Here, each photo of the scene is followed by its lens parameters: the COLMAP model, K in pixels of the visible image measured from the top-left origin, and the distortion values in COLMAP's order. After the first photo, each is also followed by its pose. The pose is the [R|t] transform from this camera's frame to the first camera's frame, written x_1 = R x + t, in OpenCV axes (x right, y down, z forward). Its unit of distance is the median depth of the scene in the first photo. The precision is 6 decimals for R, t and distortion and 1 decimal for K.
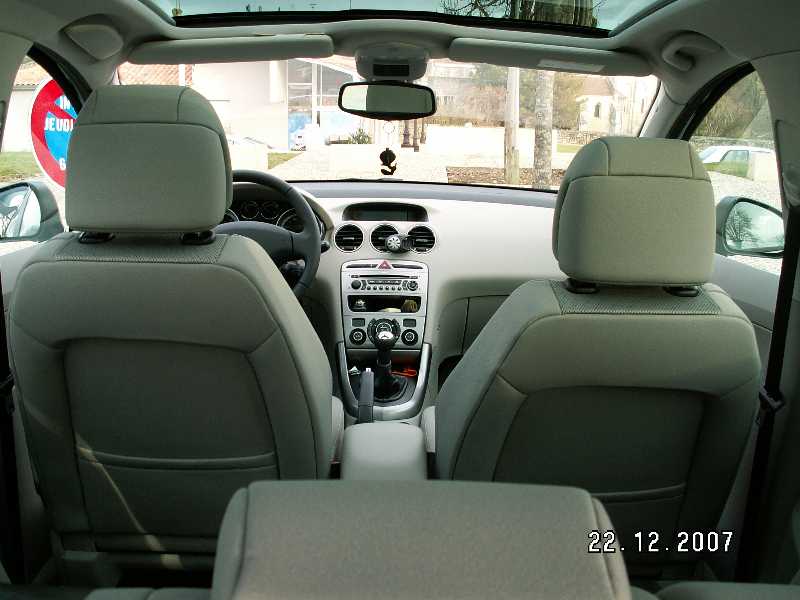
lens RADIAL K [[820.5, 0, 400.0], [0, 820.5, 300.0], [0, 0, 1]] dist [-0.194000, 0.308870]
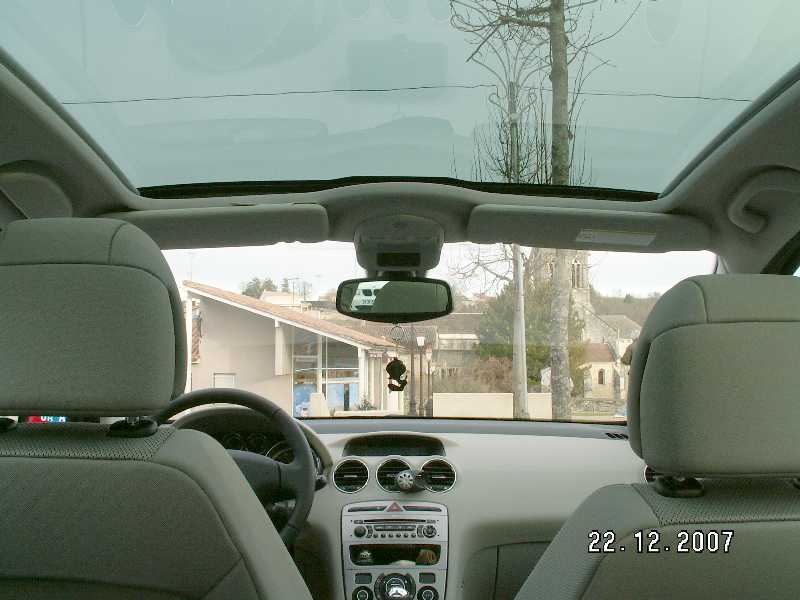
lens RADIAL K [[820.5, 0, 400.0], [0, 820.5, 300.0], [0, 0, 1]] dist [-0.194000, 0.308870]
pose [[0.999739, -0.022520, -0.003841, -0.005557], [0.020007, 0.944225, -0.328692, 0.028812], [0.011029, 0.328530, 0.944429, 0.167455]]
